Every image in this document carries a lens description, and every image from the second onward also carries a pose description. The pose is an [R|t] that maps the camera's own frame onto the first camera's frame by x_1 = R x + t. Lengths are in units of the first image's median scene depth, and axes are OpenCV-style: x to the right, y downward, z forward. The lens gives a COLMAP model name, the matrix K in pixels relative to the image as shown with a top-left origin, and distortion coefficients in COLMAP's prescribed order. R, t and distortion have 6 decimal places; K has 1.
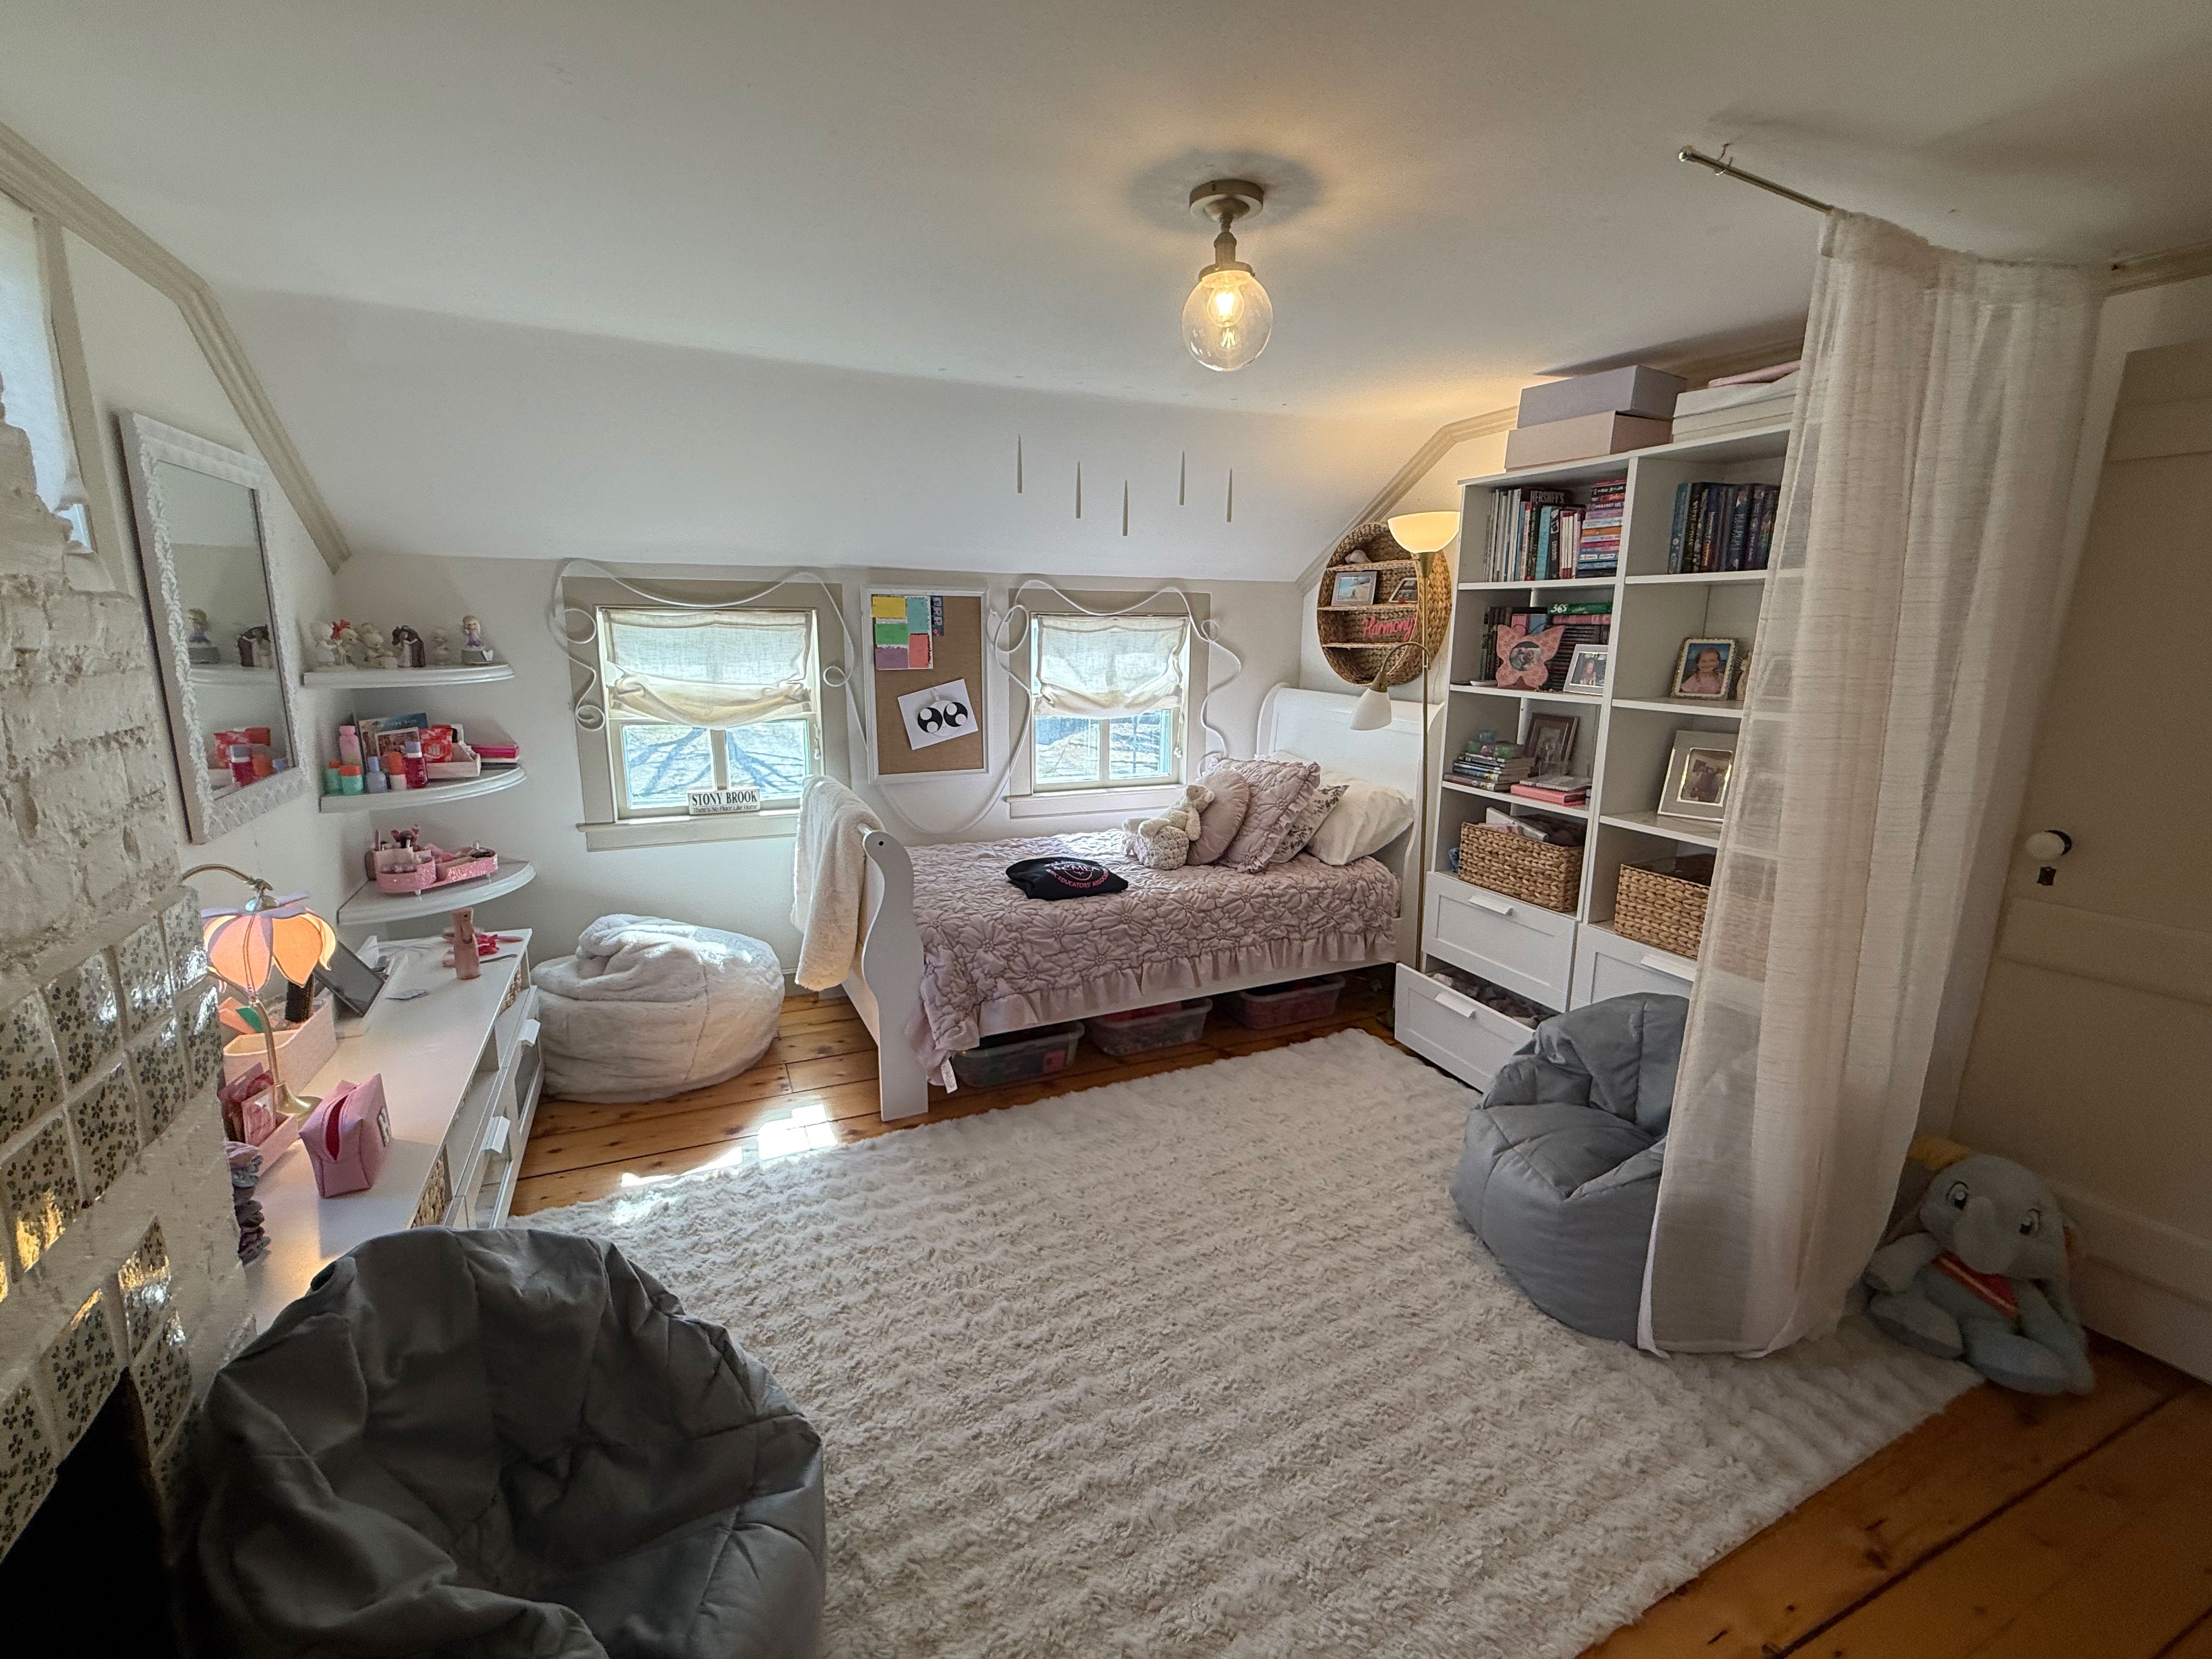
lens RADIAL K [[970.7, 0, 1106.0], [0, 970.7, 829.5], [0, 0, 1]] dist [-0.001833, 0.000512]
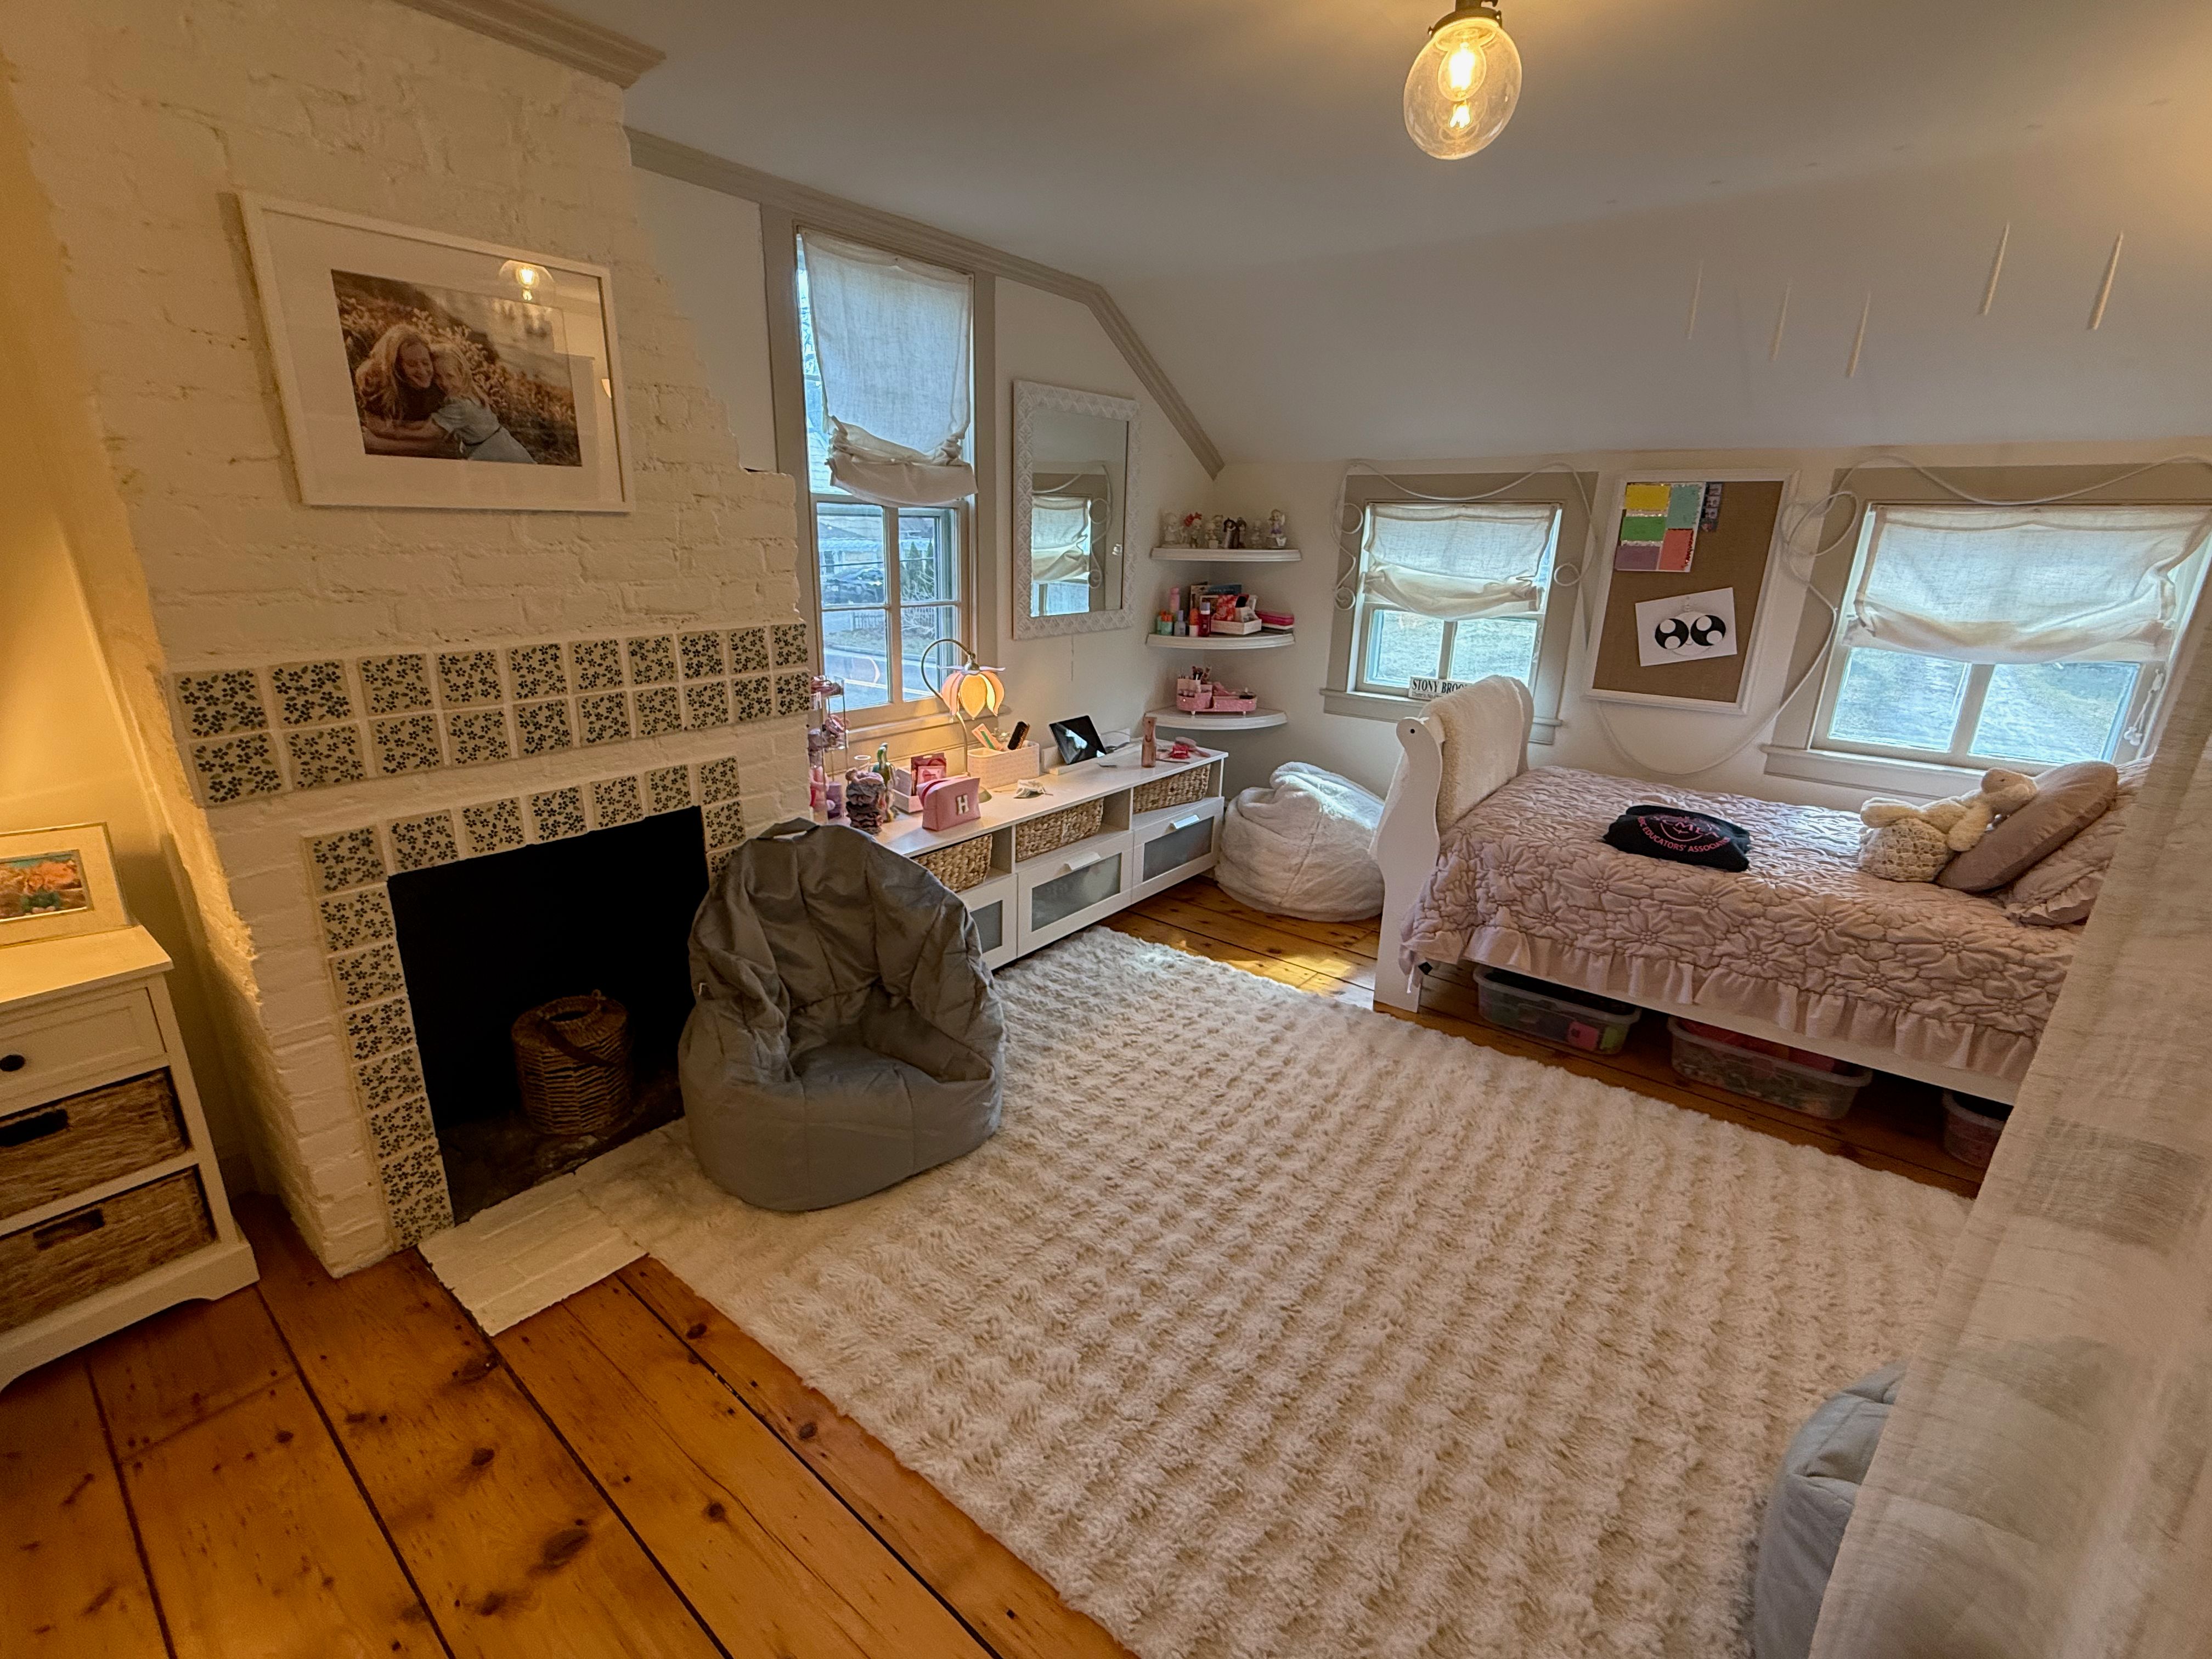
lens RADIAL K [[970.7, 0, 1106.0], [0, 970.7, 829.5], [0, 0, 1]] dist [-0.001833, 0.000512]
pose [[0.461243, 0.265447, -0.846636, 0.409588], [-0.198237, 0.960909, 0.193276, -0.016444], [0.864845, 0.078688, 0.495834, 0.190573]]
